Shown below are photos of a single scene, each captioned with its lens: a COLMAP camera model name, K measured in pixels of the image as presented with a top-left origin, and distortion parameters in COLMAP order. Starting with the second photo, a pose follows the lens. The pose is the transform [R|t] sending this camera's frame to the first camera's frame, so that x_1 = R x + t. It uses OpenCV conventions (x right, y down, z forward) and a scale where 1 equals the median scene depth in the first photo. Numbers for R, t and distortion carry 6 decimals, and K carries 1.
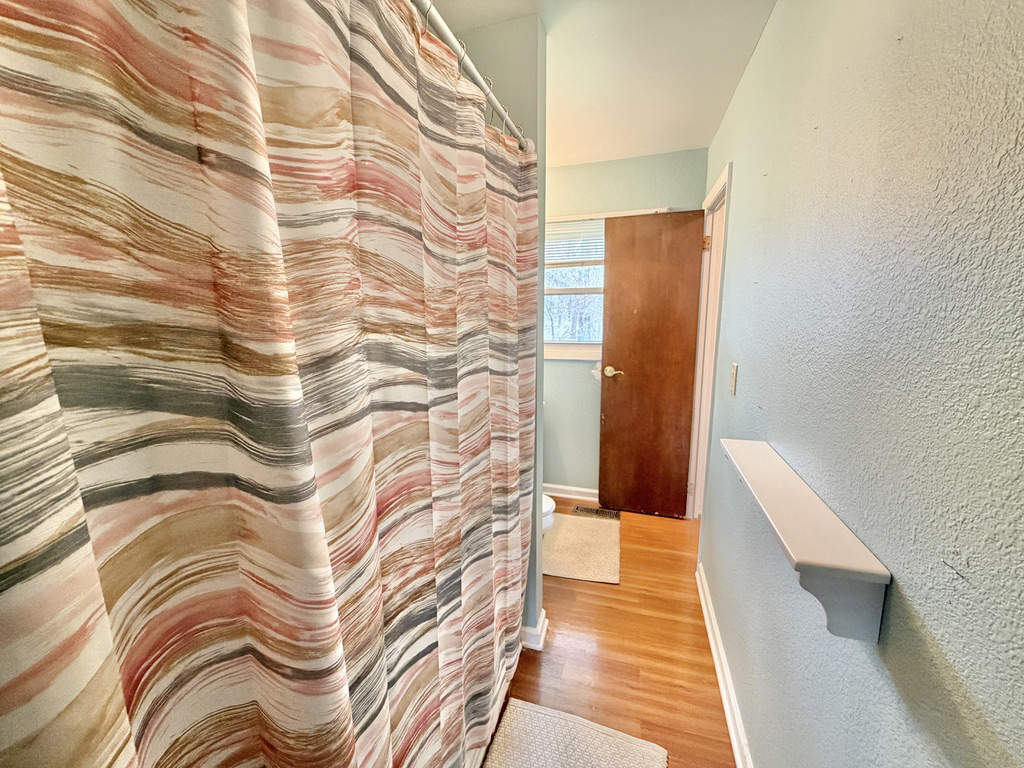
lens RADIAL K [[405.9, 0, 507.8], [0, 405.9, 383.5], [0, 0, 1]] dist [0.000232, -0.000178]
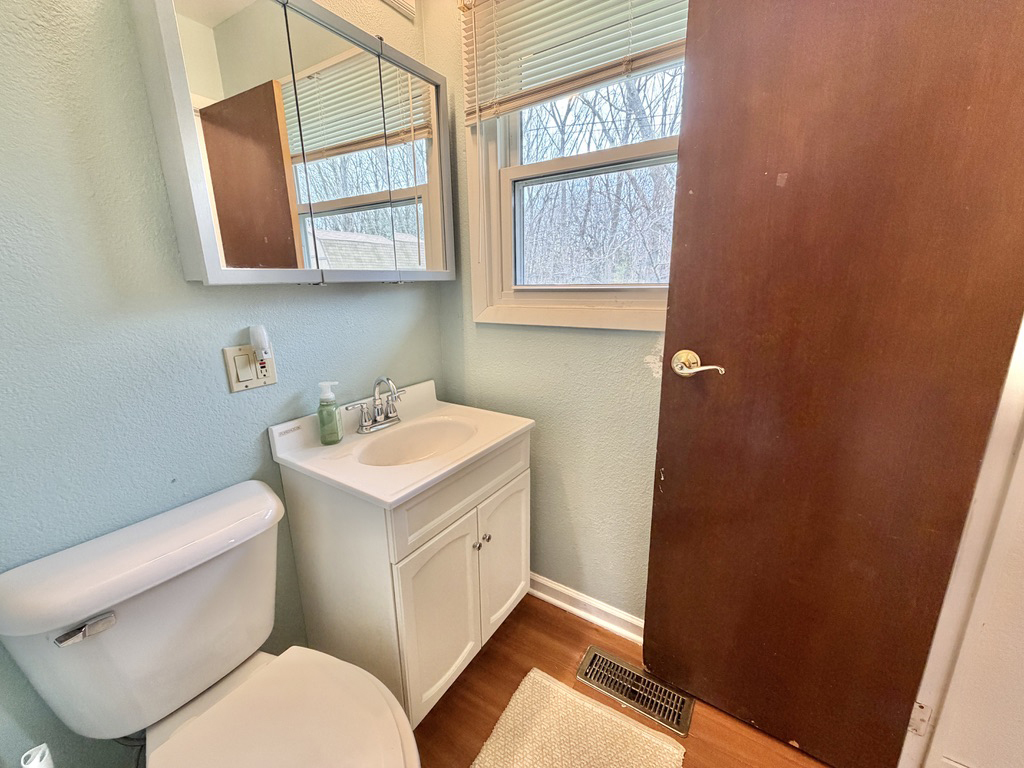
lens RADIAL K [[405.9, 0, 507.8], [0, 405.9, 383.5], [0, 0, 1]] dist [0.000232, -0.000178]
pose [[0.990028, 0.026694, -0.138316, 0.136733], [-0.015504, 0.996565, 0.081356, -0.036816], [0.140013, -0.078400, 0.987041, 0.589265]]
